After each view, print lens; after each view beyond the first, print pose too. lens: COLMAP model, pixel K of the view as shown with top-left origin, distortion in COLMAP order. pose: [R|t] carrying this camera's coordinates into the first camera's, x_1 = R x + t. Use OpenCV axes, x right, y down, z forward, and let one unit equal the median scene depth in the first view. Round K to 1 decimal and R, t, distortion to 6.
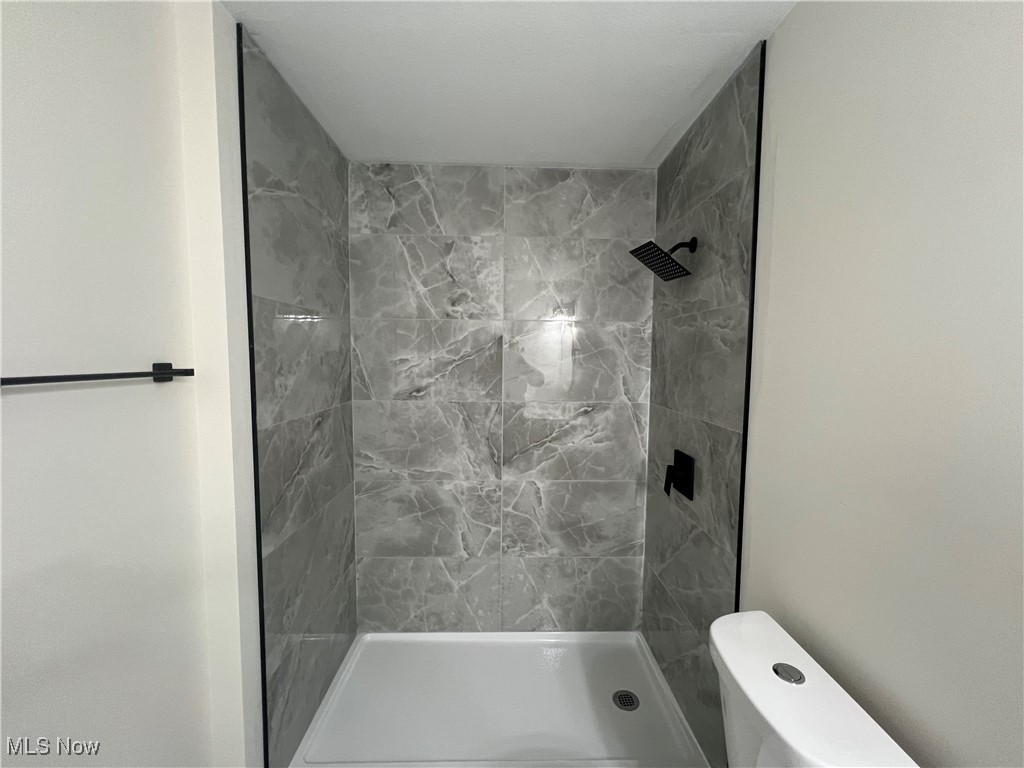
lens RADIAL K [[411.0, 0, 514.2], [0, 411.0, 383.8], [0, 0, 1]] dist [-0.001749, 0.000580]
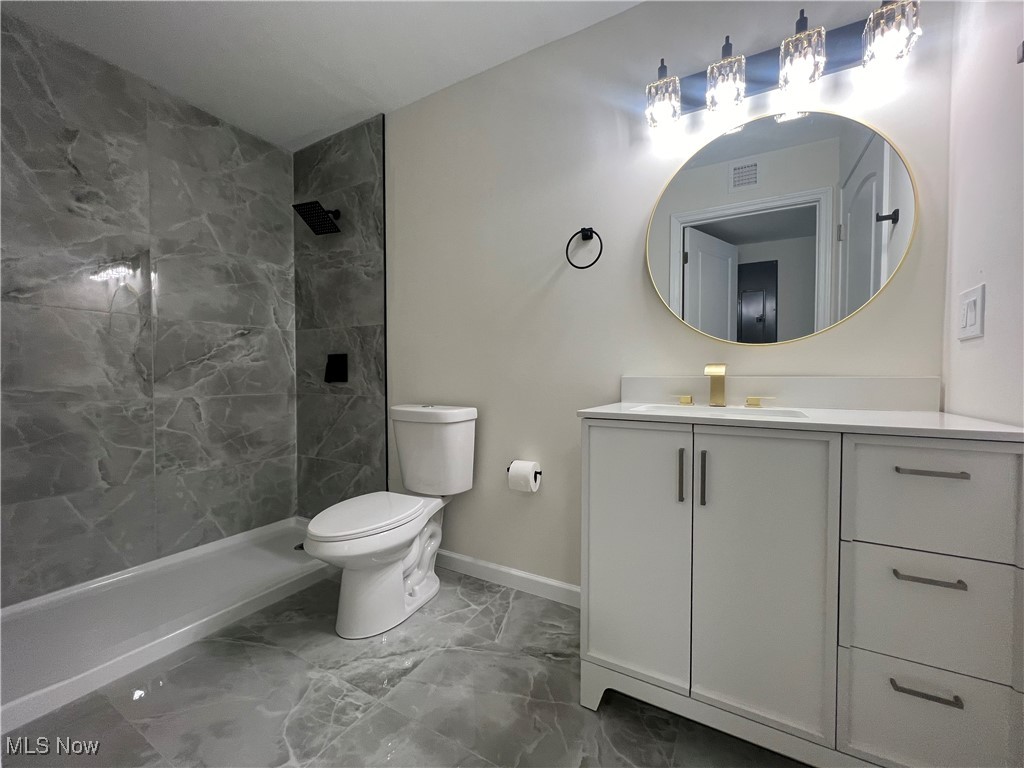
lens RADIAL K [[411.0, 0, 514.5], [0, 411.0, 386.6], [0, 0, 1]] dist [-0.001749, 0.000580]
pose [[0.508636, -0.033293, 0.860338, -0.442201], [0.066208, 0.997806, -0.000530, 0.270774], [-0.858432, 0.057231, 0.509724, -0.242012]]
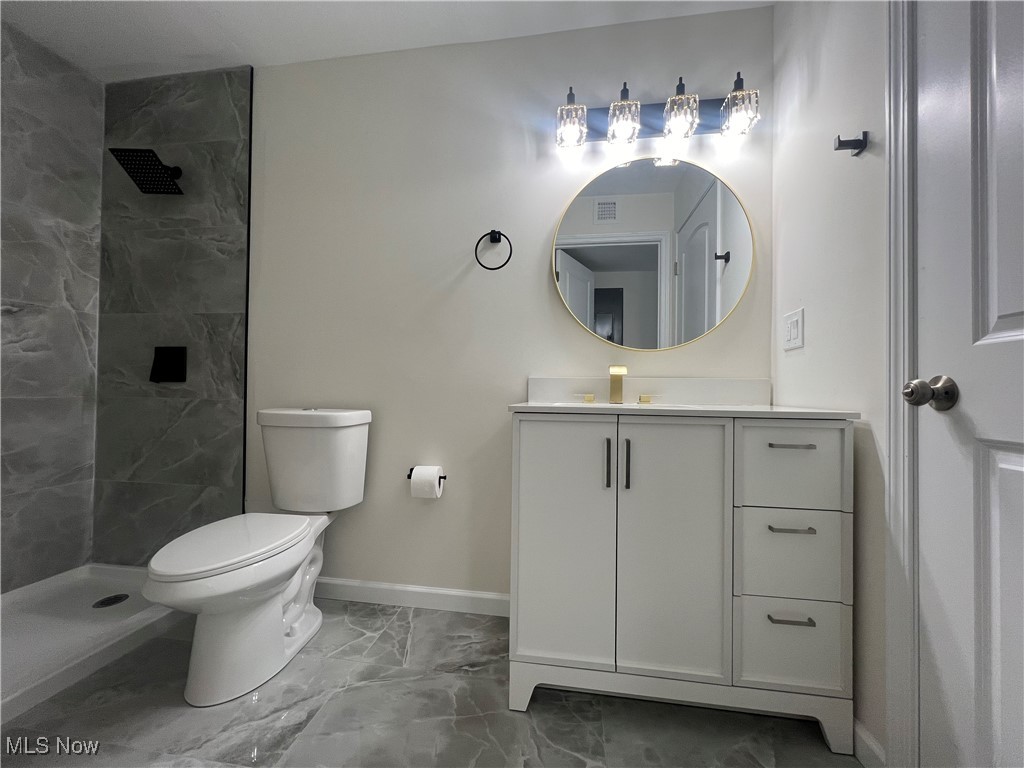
lens RADIAL K [[411.0, 0, 512.4], [0, 411.0, 386.3], [0, 0, 1]] dist [-0.001749, 0.000580]
pose [[0.169859, 0.004052, 0.985460, -0.467958], [0.060069, 0.998089, -0.014458, 0.293683], [-0.983636, 0.061652, 0.169291, -0.118778]]
